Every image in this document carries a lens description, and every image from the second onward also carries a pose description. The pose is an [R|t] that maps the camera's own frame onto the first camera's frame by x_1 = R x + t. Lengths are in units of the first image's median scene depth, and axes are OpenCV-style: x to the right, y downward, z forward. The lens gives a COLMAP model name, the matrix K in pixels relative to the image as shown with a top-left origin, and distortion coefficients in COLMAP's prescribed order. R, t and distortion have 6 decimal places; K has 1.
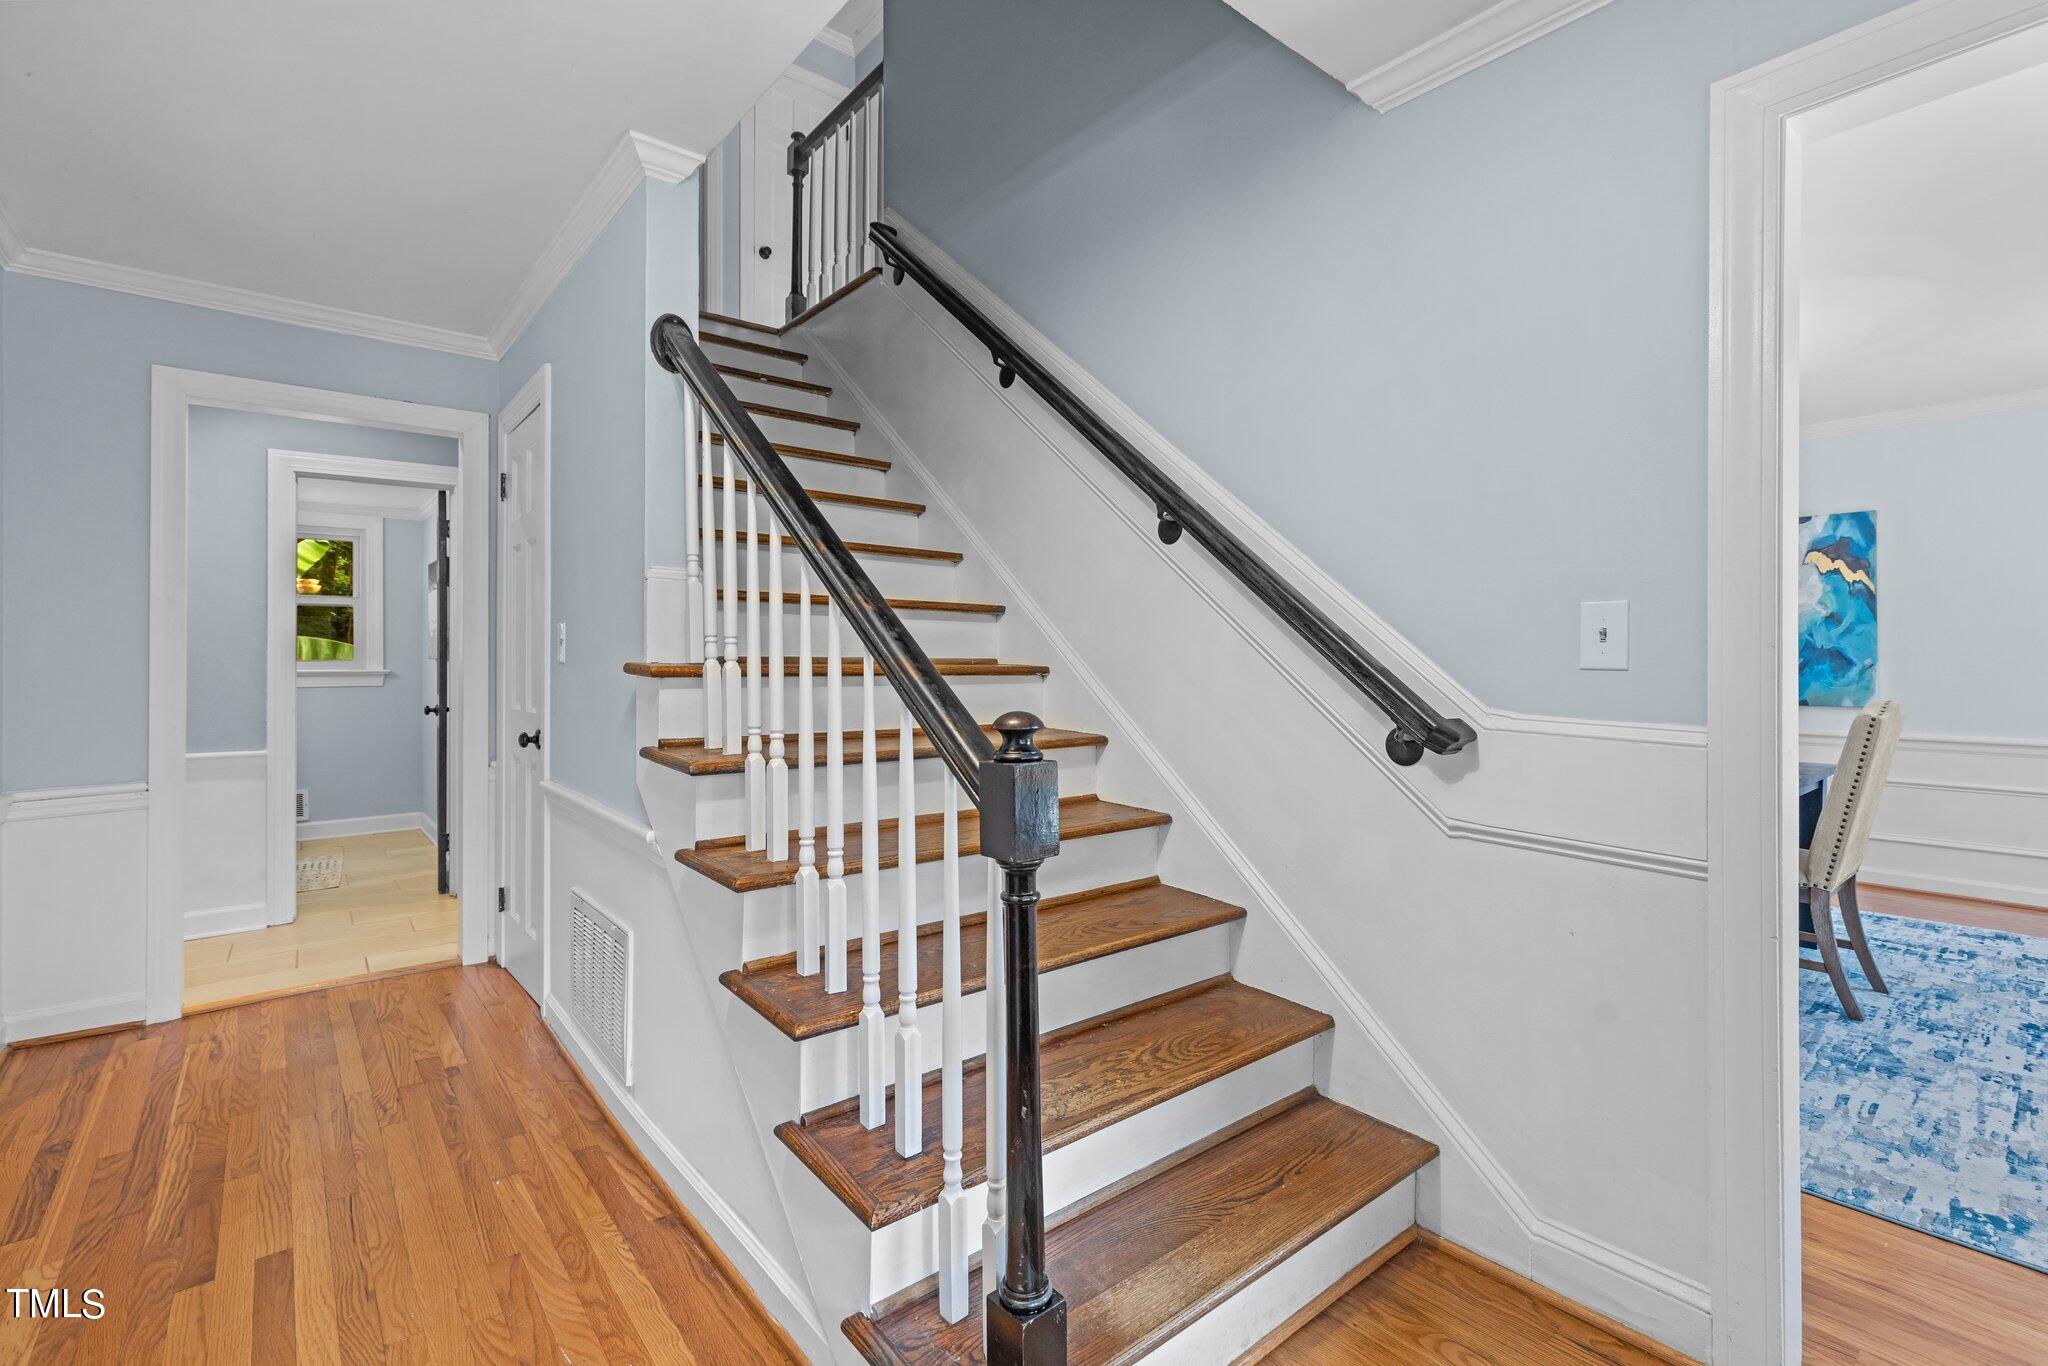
lens RADIAL K [[921.2, 0, 1024.8], [0, 921.2, 654.2], [0, 0, 1]] dist [0.004259, -0.001873]
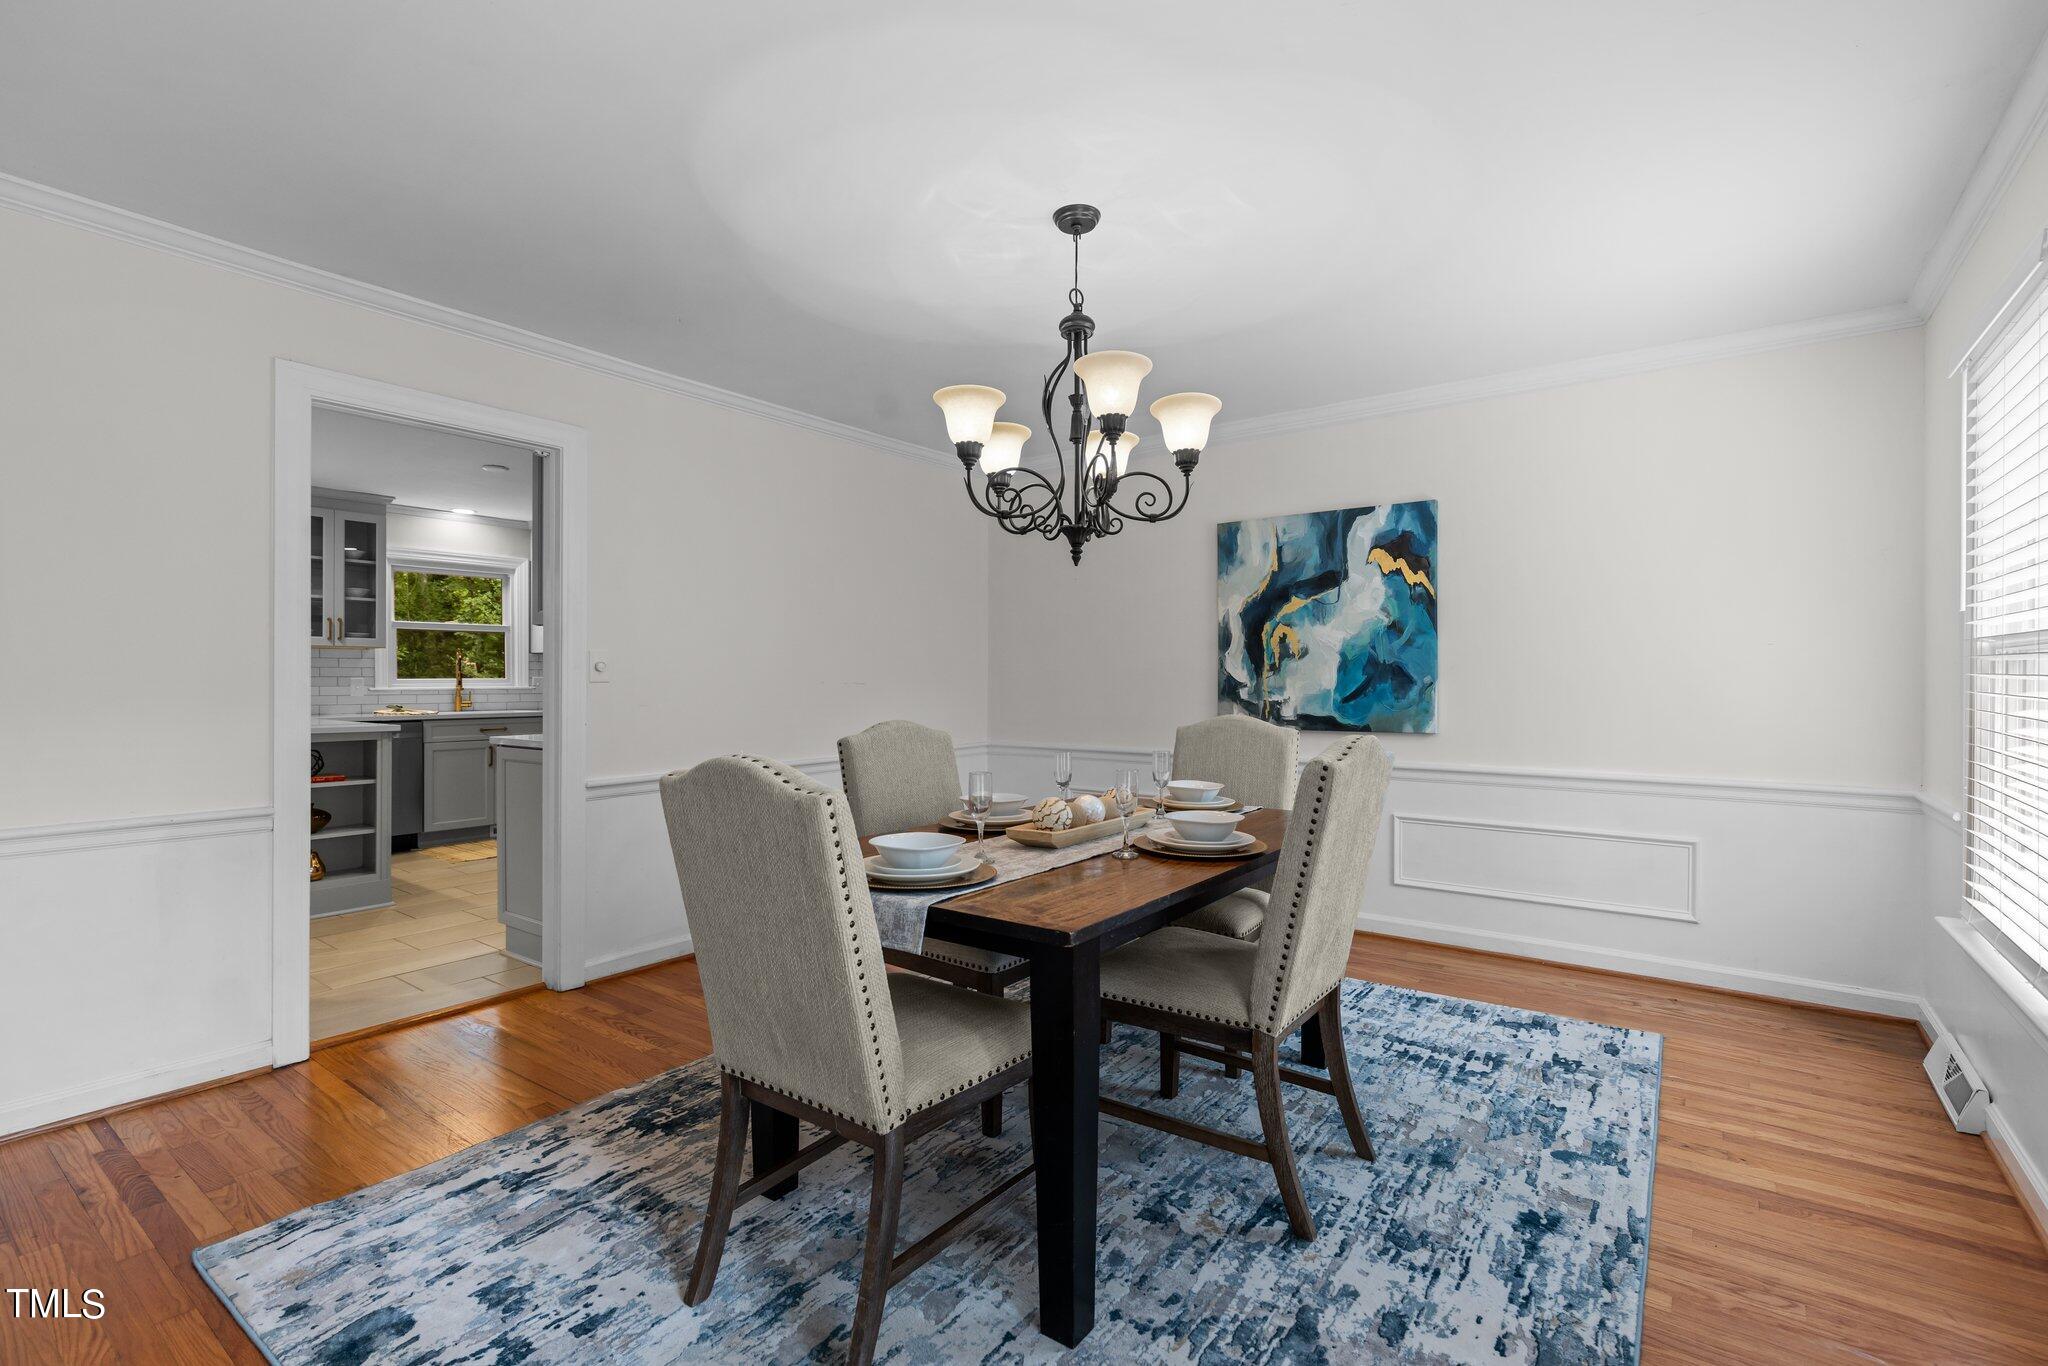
lens RADIAL K [[921.2, 0, 1023.5], [0, 921.2, 677.5], [0, 0, 1]] dist [0.004259, -0.001873]
pose [[0.971029, 0.000899, 0.238959, 0.354594], [-0.001869, 0.999991, 0.003833, 0.003892], [-0.238953, -0.004168, 0.971022, 0.271722]]
